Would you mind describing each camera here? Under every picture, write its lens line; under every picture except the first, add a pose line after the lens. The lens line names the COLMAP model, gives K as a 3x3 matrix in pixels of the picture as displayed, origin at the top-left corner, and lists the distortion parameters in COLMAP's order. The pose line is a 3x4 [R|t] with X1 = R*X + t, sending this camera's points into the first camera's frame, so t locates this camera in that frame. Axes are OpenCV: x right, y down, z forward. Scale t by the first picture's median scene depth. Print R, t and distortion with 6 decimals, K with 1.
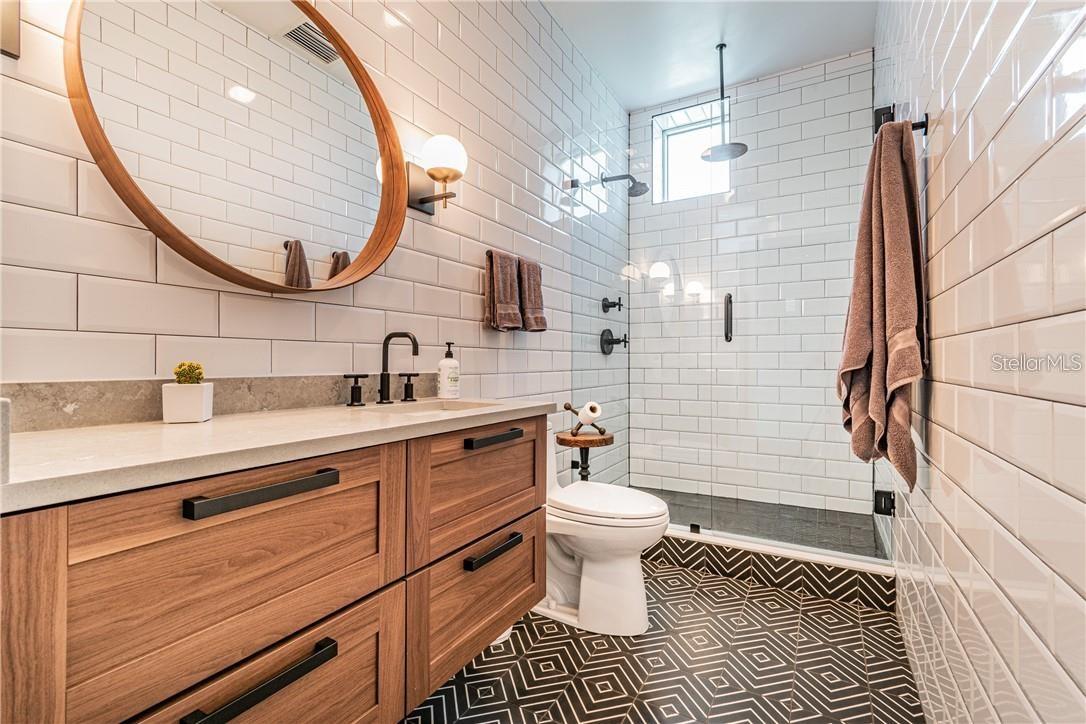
lens RADIAL K [[483.6, 0, 543.6], [0, 483.6, 359.4], [0, 0, 1]] dist [-0.003862, -0.000653]
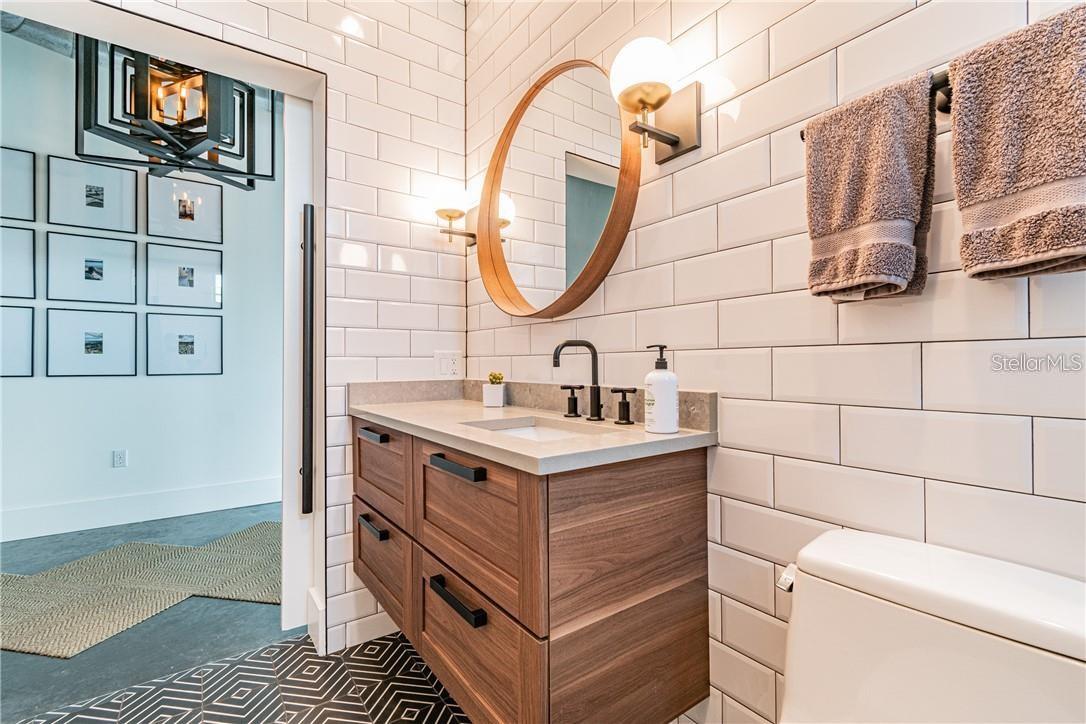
lens RADIAL K [[483.6, 0, 548.5], [0, 483.6, 361.7], [0, 0, 1]] dist [-0.003862, -0.000653]
pose [[-0.416446, -0.007740, -0.909128, 0.517698], [0.002620, 0.999949, -0.009714, -0.008212], [0.909157, -0.006427, -0.416404, 1.293457]]
